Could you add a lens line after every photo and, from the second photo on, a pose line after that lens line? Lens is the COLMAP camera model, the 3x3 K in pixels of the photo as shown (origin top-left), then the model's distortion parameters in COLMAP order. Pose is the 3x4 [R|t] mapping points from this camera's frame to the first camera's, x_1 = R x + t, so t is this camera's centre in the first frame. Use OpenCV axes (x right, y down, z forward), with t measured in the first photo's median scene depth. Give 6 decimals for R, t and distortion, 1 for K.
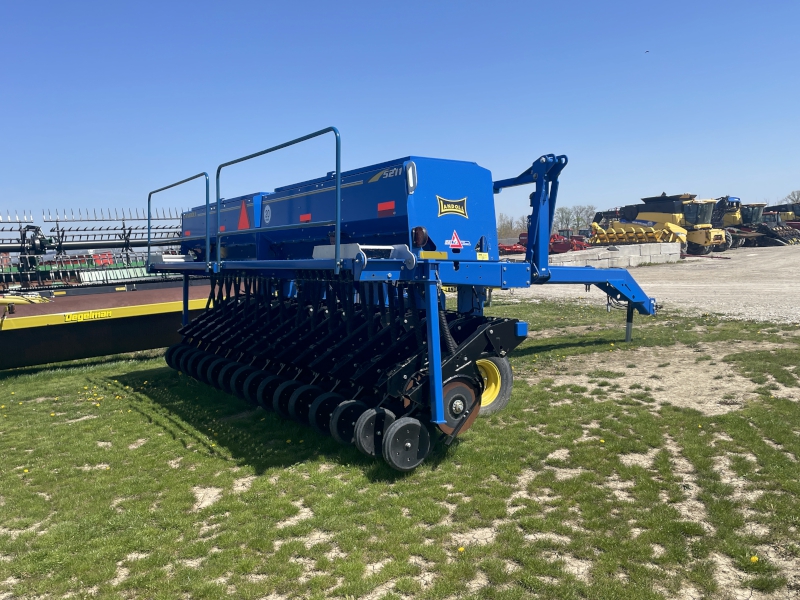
lens RADIAL K [[762.6, 0, 401.2], [0, 762.6, 300.9], [0, 0, 1]] dist [0.035914, 0.000000]
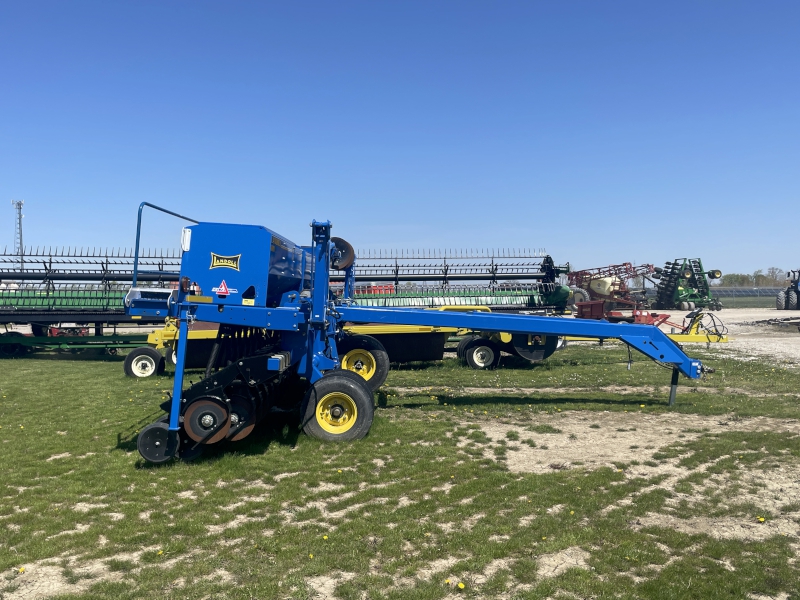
lens RADIAL K [[762.6, 0, 402.9], [0, 762.6, 299.6], [0, 0, 1]] dist [0.035914, 0.000000]
pose [[0.866528, 0.053915, -0.496208, 0.929057], [-0.078247, 0.996530, -0.028366, -0.046861], [0.492957, 0.063407, 0.867740, 0.054211]]
